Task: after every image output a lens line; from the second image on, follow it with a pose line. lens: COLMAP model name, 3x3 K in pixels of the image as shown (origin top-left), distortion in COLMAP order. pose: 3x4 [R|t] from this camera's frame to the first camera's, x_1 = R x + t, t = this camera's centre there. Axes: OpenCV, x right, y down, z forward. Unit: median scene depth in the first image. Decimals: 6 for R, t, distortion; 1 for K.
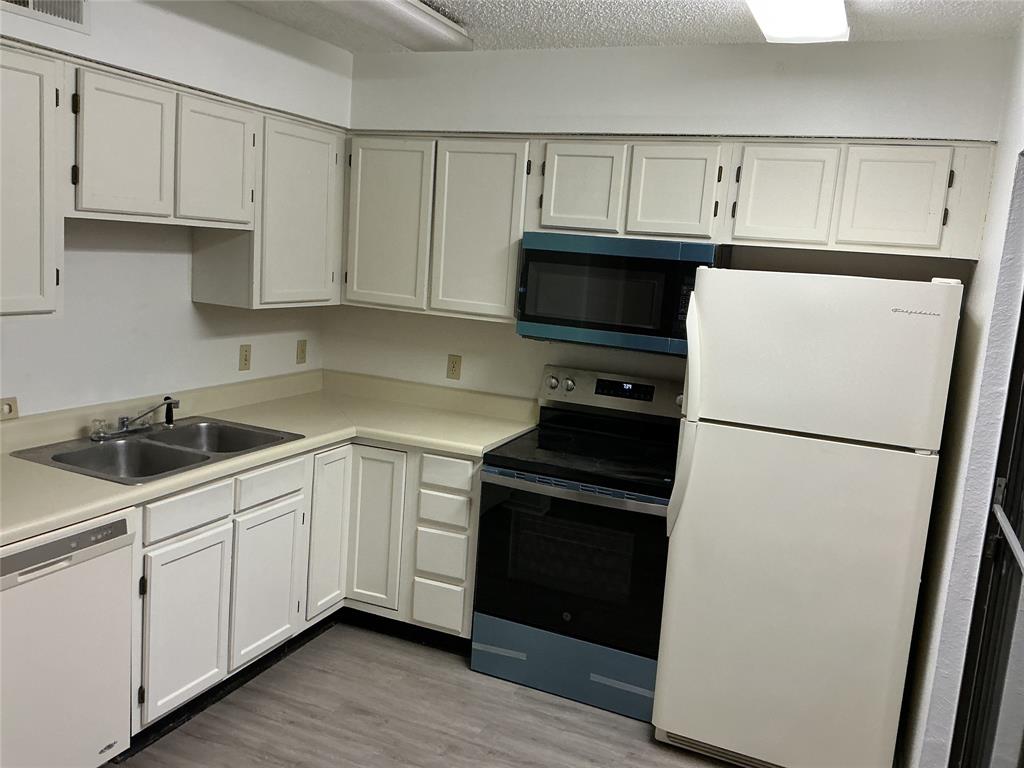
lens RADIAL K [[820.7, 0, 512.0], [0, 820.7, 384.0], [0, 0, 1]] dist [0.007155, -0.005813]
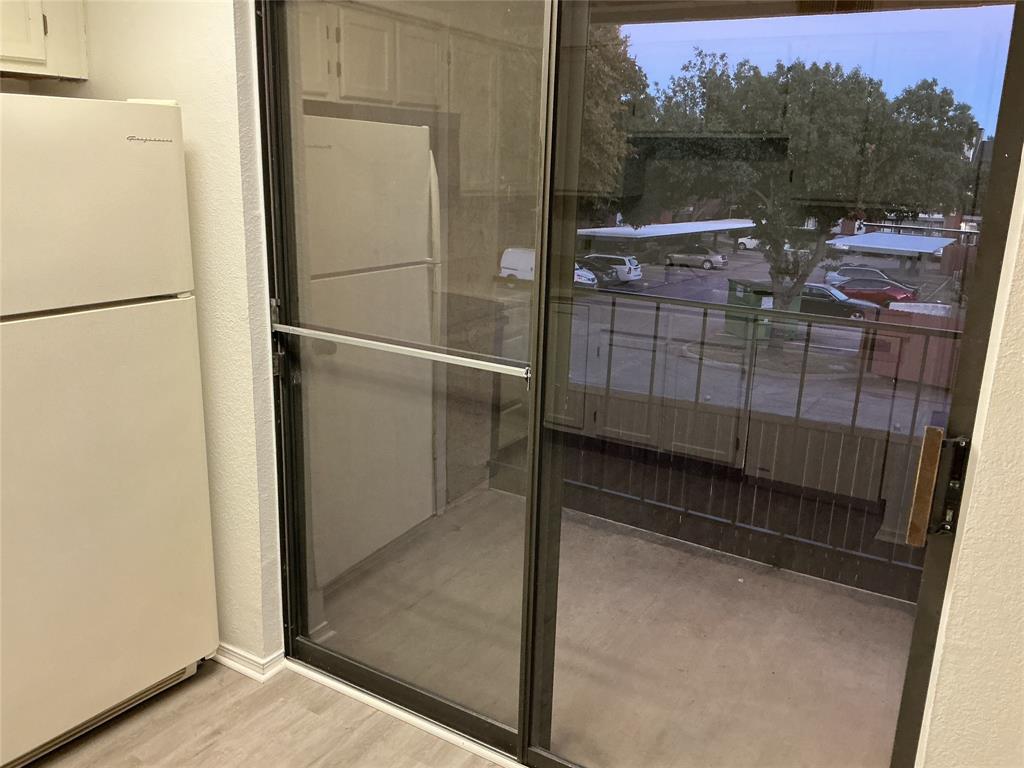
lens RADIAL K [[820.7, 0, 512.0], [0, 820.7, 384.0], [0, 0, 1]] dist [0.007155, -0.005813]
pose [[0.151275, -0.316306, 0.936518, -0.261149], [0.134890, 0.945164, 0.297438, -0.036996], [-0.979245, 0.081332, 0.185646, 0.359273]]
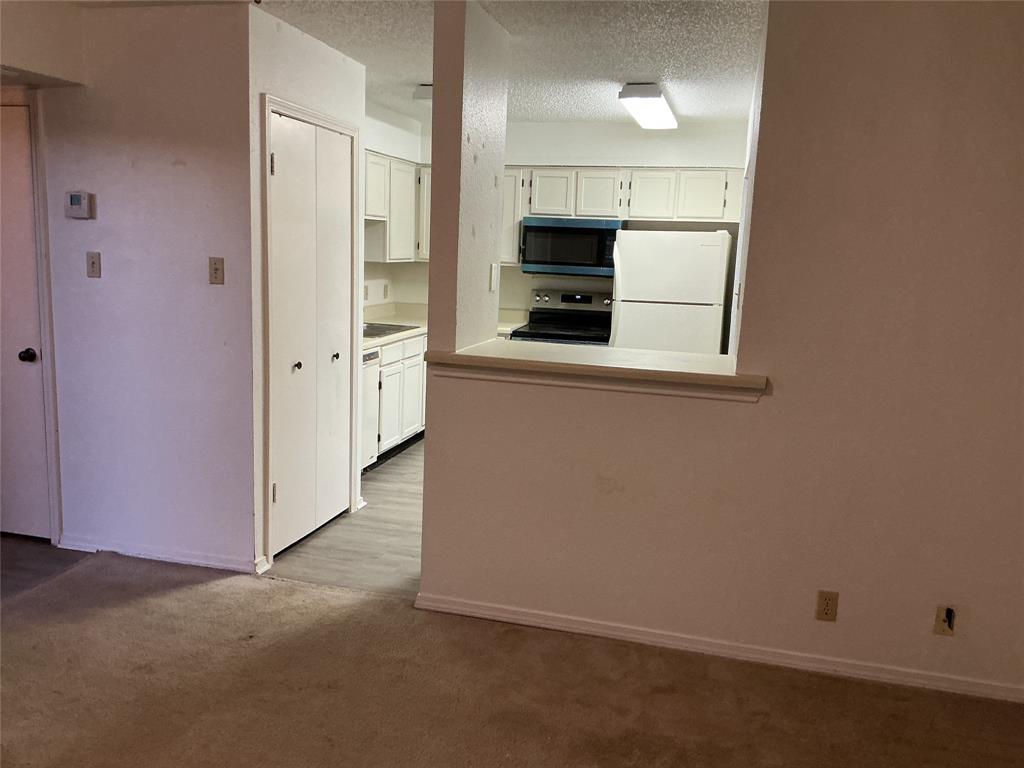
lens RADIAL K [[820.7, 0, 512.0], [0, 820.7, 384.0], [0, 0, 1]] dist [0.007155, -0.005813]
pose [[0.987662, -0.062064, 0.143775, -0.326590], [0.059410, 0.997976, 0.022683, 0.167910], [-0.144891, -0.013862, 0.989350, -0.948629]]
